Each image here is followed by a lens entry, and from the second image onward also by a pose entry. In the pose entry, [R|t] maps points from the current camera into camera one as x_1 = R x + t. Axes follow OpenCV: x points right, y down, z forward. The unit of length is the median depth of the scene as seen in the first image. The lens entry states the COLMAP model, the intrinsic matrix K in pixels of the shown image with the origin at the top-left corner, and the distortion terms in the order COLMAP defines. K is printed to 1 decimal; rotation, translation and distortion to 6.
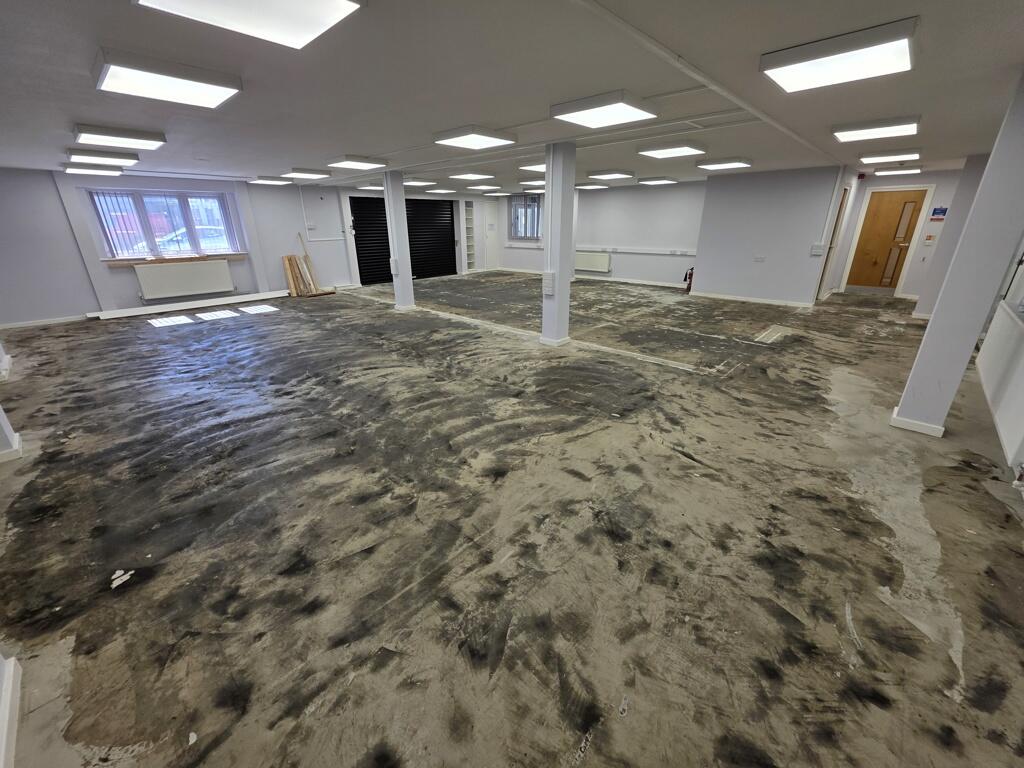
lens RADIAL K [[410.0, 0, 512.0], [0, 410.0, 384.0], [0, 0, 1]] dist [0.000040, -0.000388]
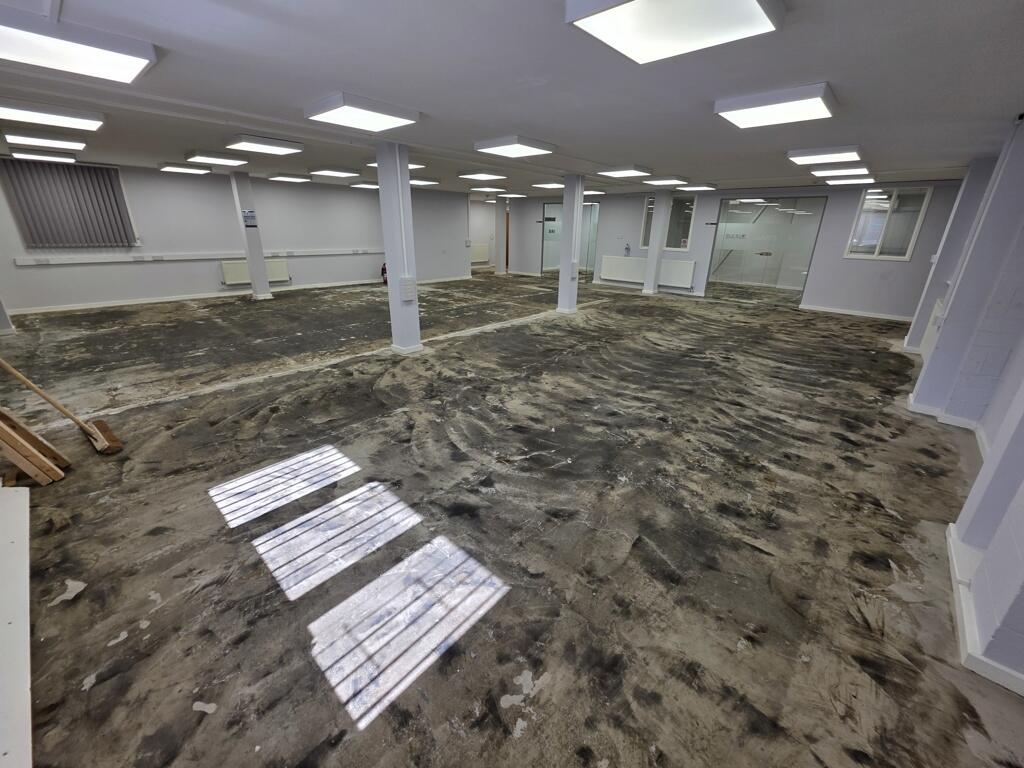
lens RADIAL K [[410.0, 0, 512.0], [0, 410.0, 384.0], [0, 0, 1]] dist [0.000040, -0.000388]
pose [[-0.017881, -0.356018, 0.934308, -1.661225], [0.349881, 0.873147, 0.339408, -0.549587], [-0.936623, 0.332966, 0.108951, 1.413227]]
